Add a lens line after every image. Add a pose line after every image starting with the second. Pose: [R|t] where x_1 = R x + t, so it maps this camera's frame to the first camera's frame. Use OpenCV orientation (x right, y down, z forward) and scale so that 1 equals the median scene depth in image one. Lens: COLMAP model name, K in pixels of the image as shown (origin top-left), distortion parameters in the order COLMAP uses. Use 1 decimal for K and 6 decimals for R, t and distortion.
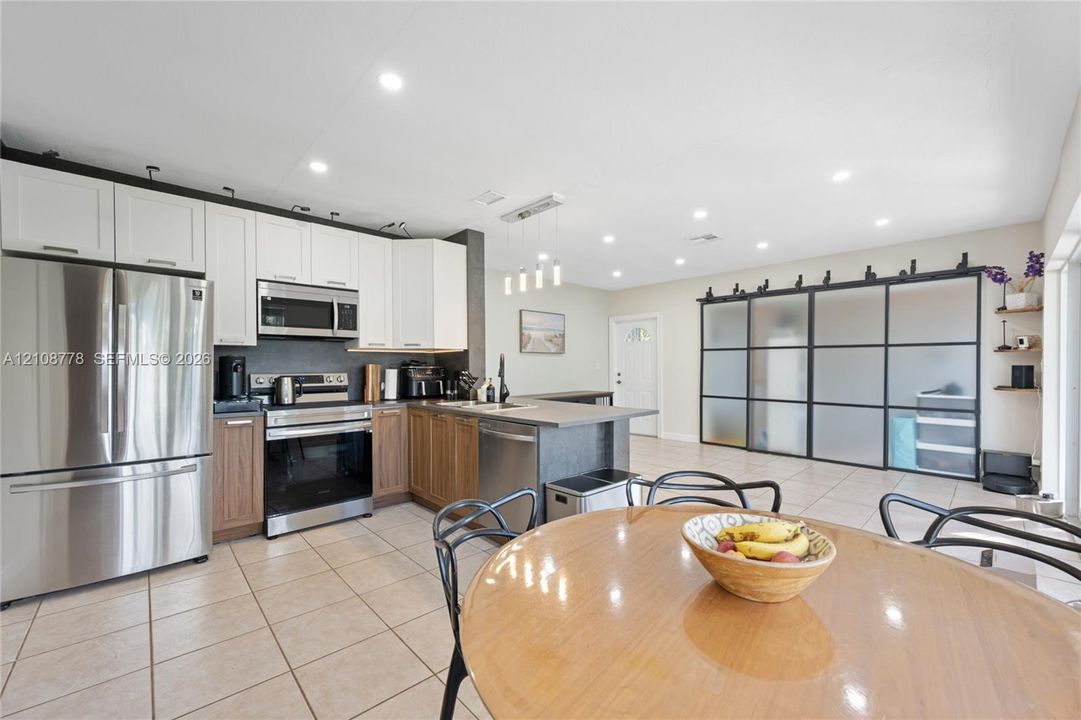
lens RADIAL K [[428.2, 0, 540.5], [0, 428.2, 363.7], [0, 0, 1]] dist [-0.000604, -0.000087]
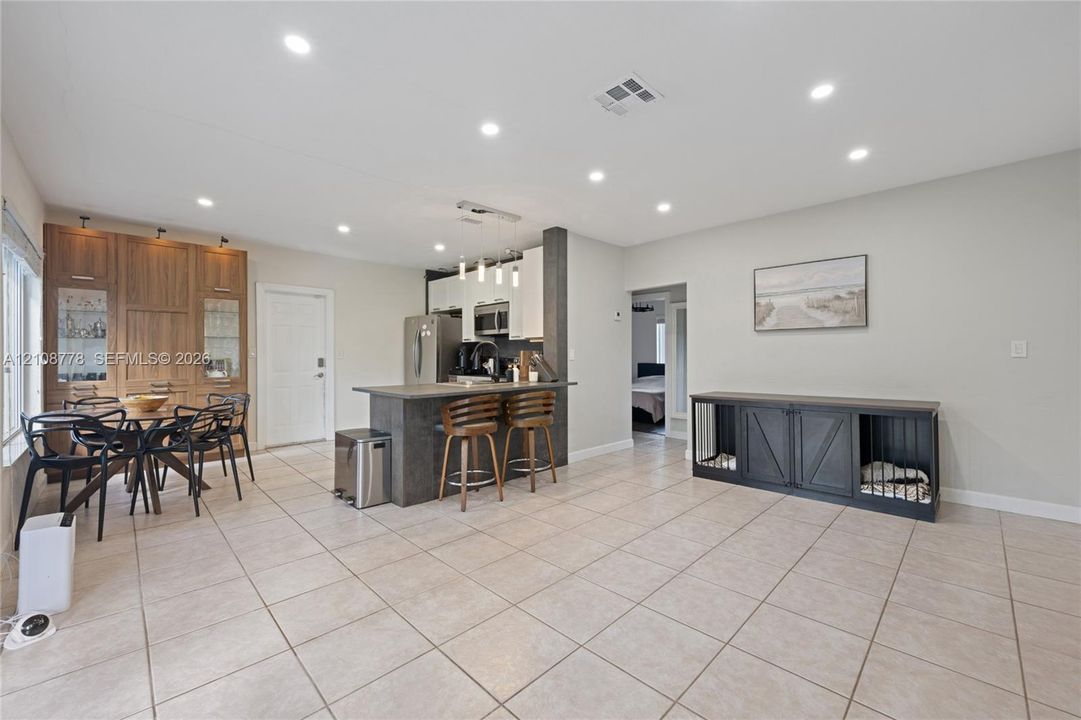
lens RADIAL K [[428.2, 0, 542.5], [0, 428.2, 356.8], [0, 0, 1]] dist [-0.000604, -0.000087]
pose [[0.036941, -0.003099, -0.999313, 0.625128], [0.003913, 0.999988, -0.002956, 0.015705], [0.999310, -0.003802, 0.036953, 0.618896]]
